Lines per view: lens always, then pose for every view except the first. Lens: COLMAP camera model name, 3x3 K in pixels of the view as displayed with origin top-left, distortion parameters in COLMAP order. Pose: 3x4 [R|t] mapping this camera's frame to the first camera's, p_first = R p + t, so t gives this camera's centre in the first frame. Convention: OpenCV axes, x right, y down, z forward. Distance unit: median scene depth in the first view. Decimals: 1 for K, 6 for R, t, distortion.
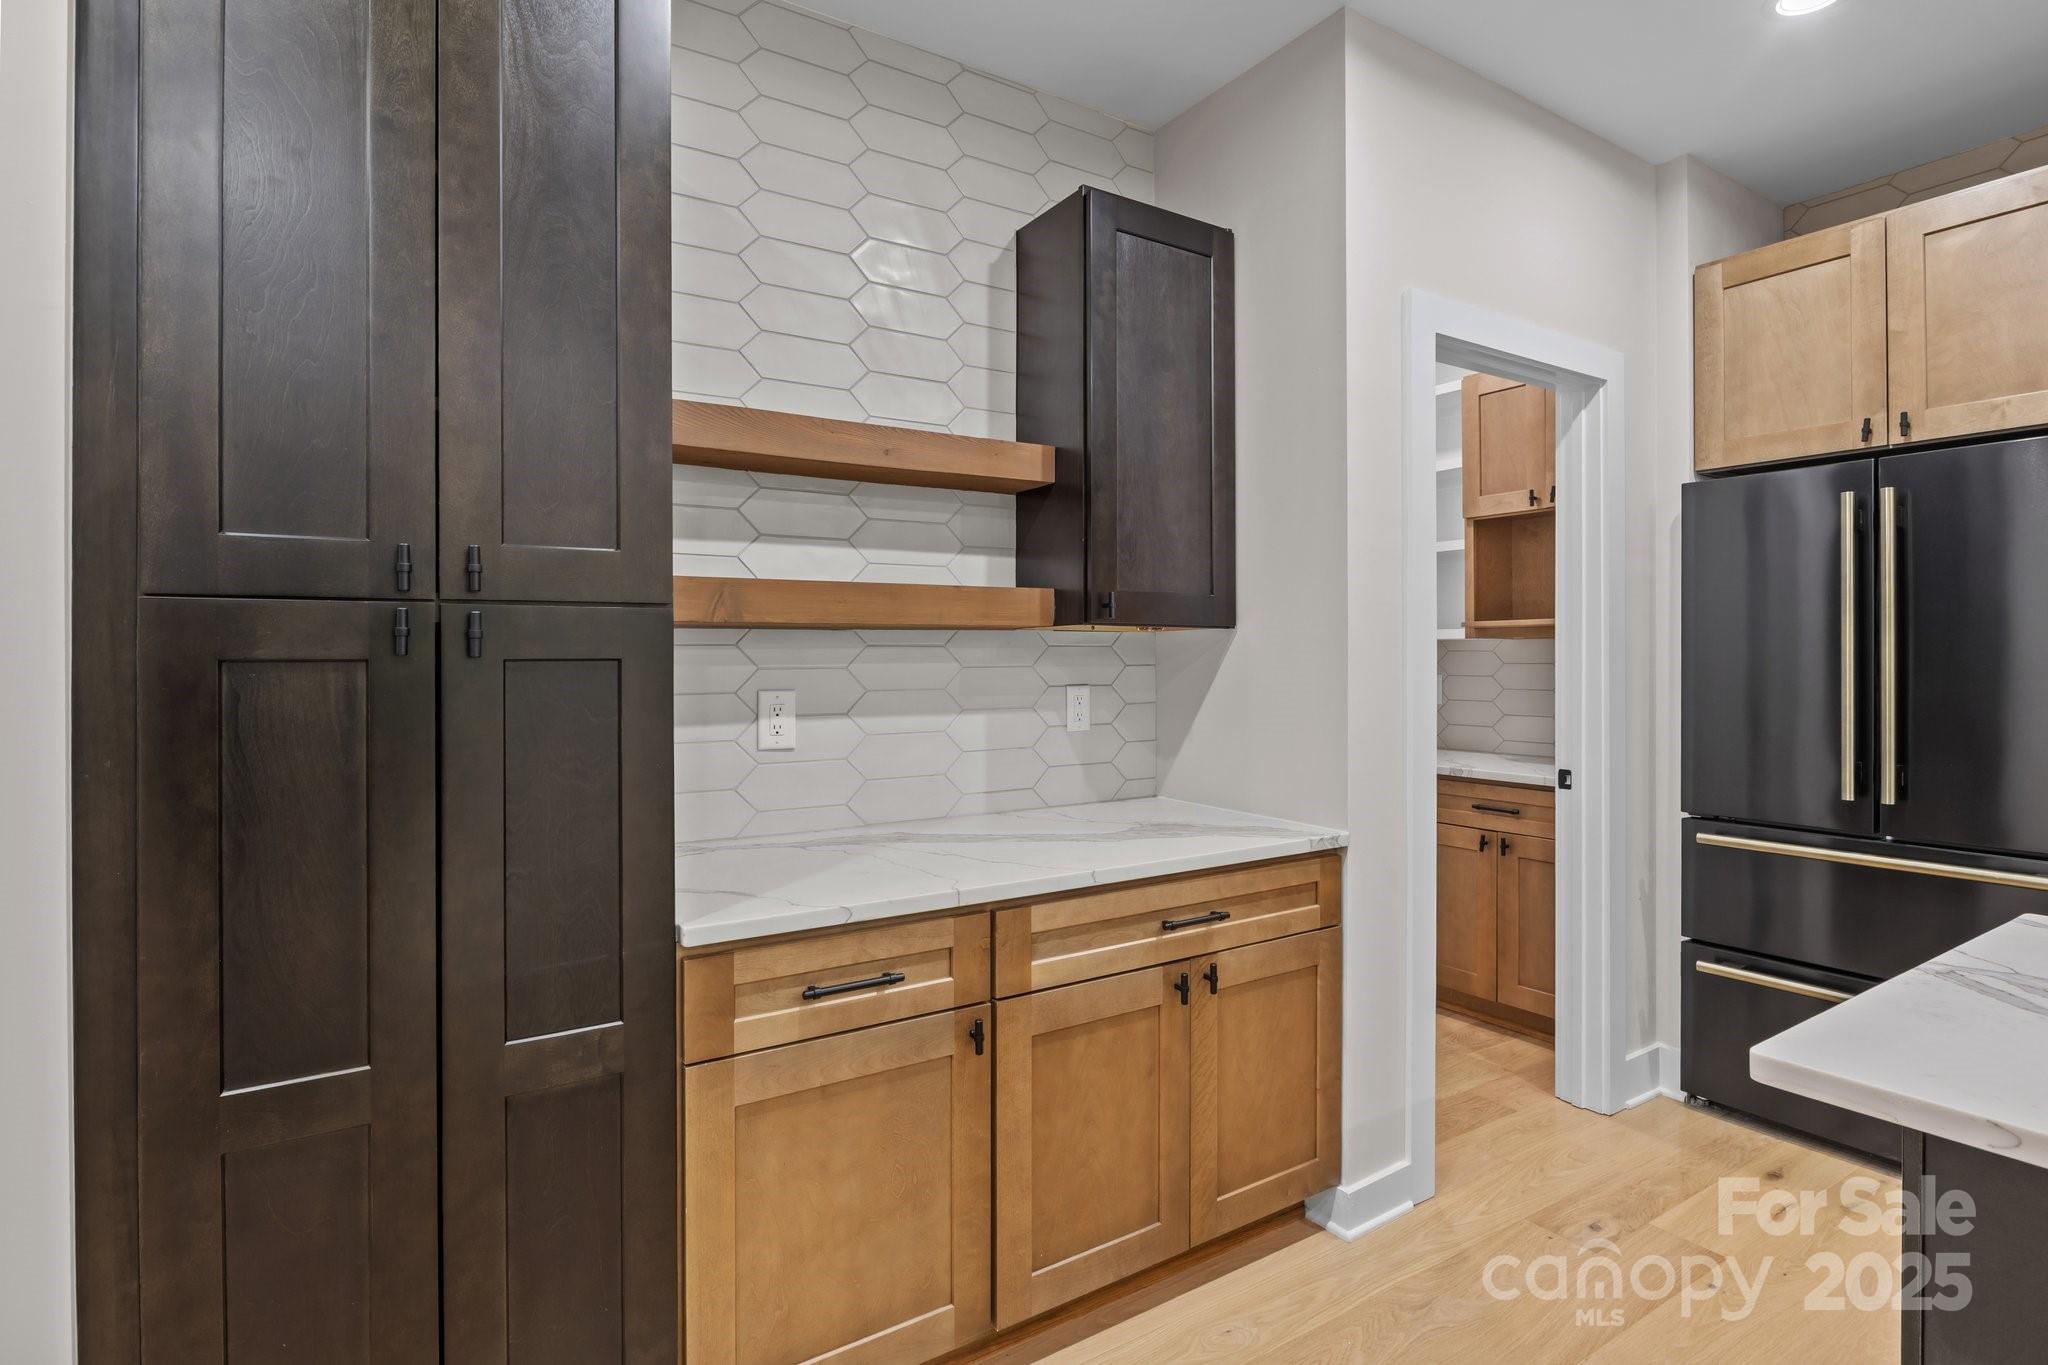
lens RADIAL K [[1025.3, 0, 1023.2], [0, 1025.3, 672.0], [0, 0, 1]] dist [-0.006404, -0.000278]
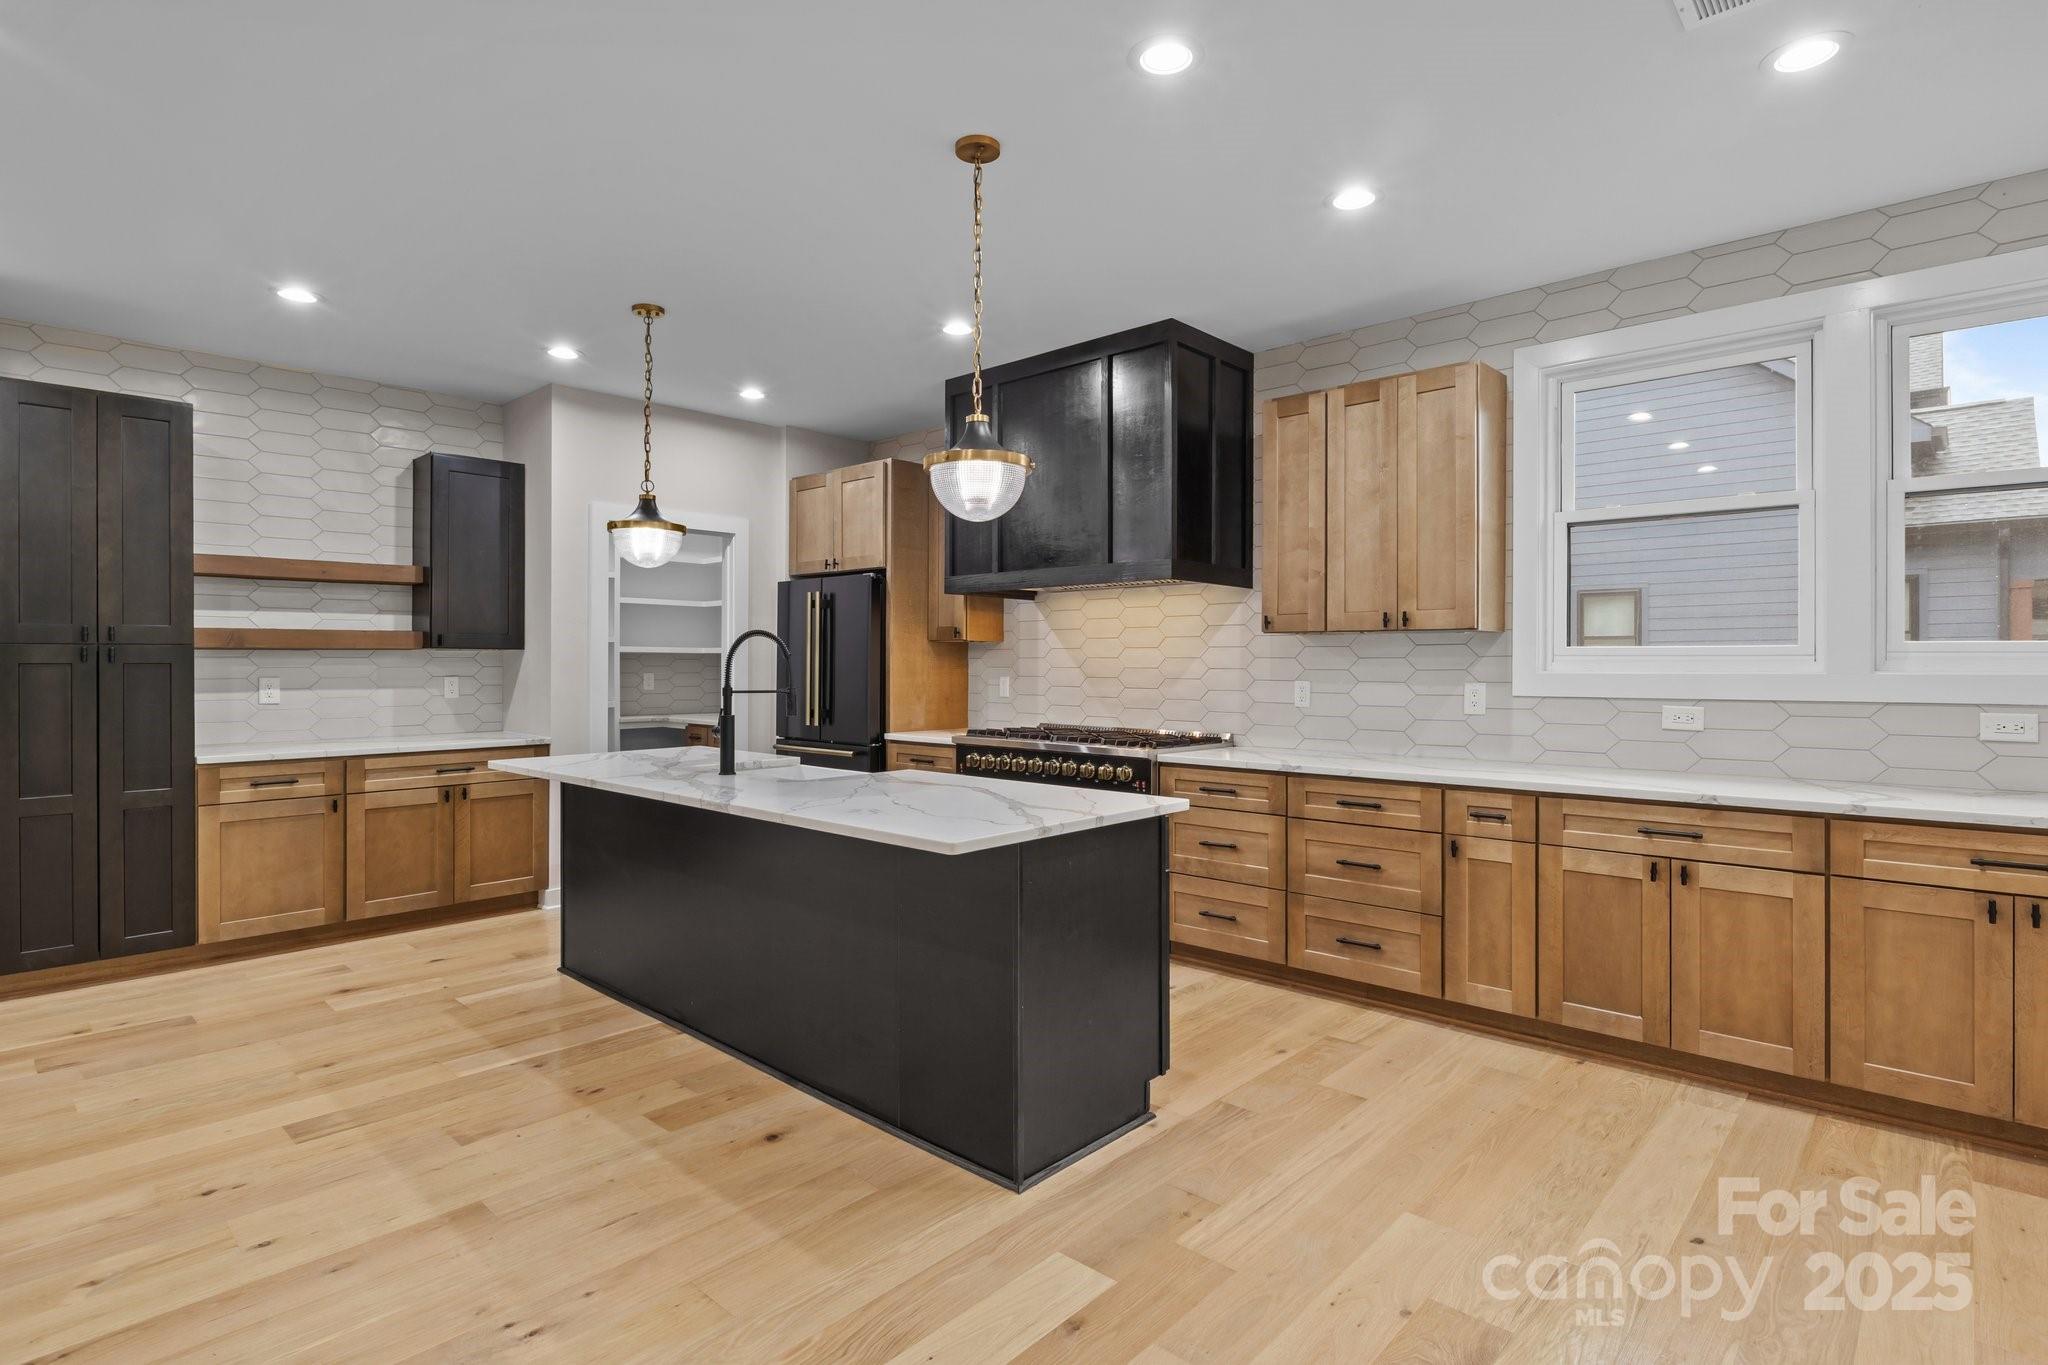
lens RADIAL K [[1025.3, 0, 1031.5], [0, 1025.3, 675.3], [0, 0, 1]] dist [-0.006404, -0.000278]
pose [[0.968637, -0.001171, 0.248479, 0.978072], [0.002181, 0.999990, -0.003791, 0.030902], [-0.248472, 0.004214, 0.968630, -1.881318]]
